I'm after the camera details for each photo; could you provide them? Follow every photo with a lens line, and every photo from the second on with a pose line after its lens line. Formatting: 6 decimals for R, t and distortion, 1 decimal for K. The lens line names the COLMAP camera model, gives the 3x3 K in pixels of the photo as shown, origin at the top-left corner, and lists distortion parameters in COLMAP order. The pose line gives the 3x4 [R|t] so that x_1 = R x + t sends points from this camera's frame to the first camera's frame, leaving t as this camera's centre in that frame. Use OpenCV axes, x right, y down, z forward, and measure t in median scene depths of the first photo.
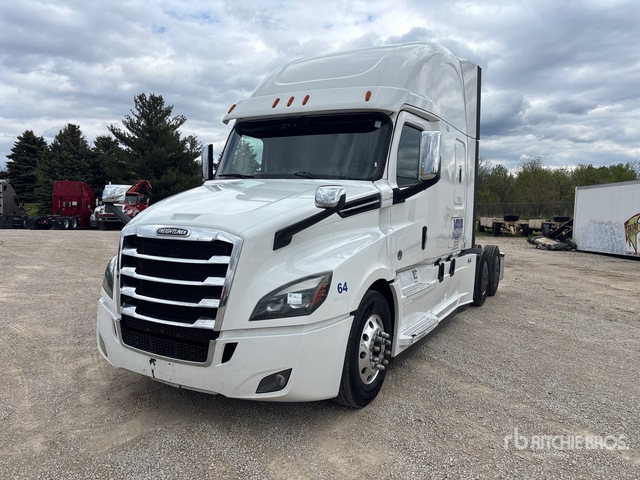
lens RADIAL K [[490.8, 0, 320.0], [0, 490.8, 240.0], [0, 0, 1]] dist [-0.000954, -0.000393]
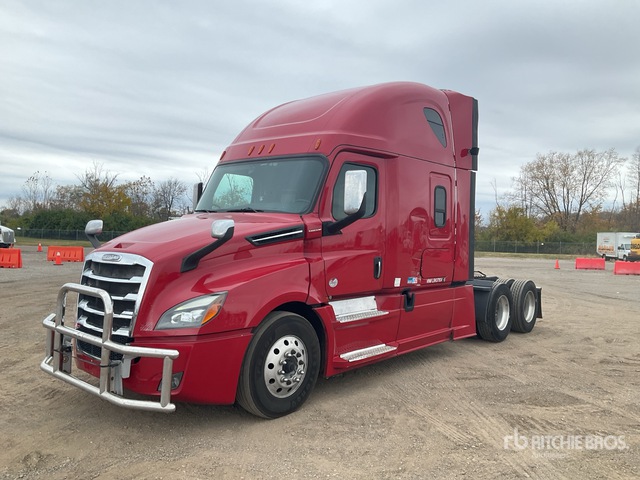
lens RADIAL K [[490.8, 0, 320.0], [0, 490.8, 240.0], [0, 0, 1]] dist [-0.000954, -0.000393]
pose [[0.976996, 0.001285, -0.213253, 0.454968], [-0.016111, 0.997569, -0.067800, 0.014356], [0.212648, 0.069676, 0.974642, -0.099330]]
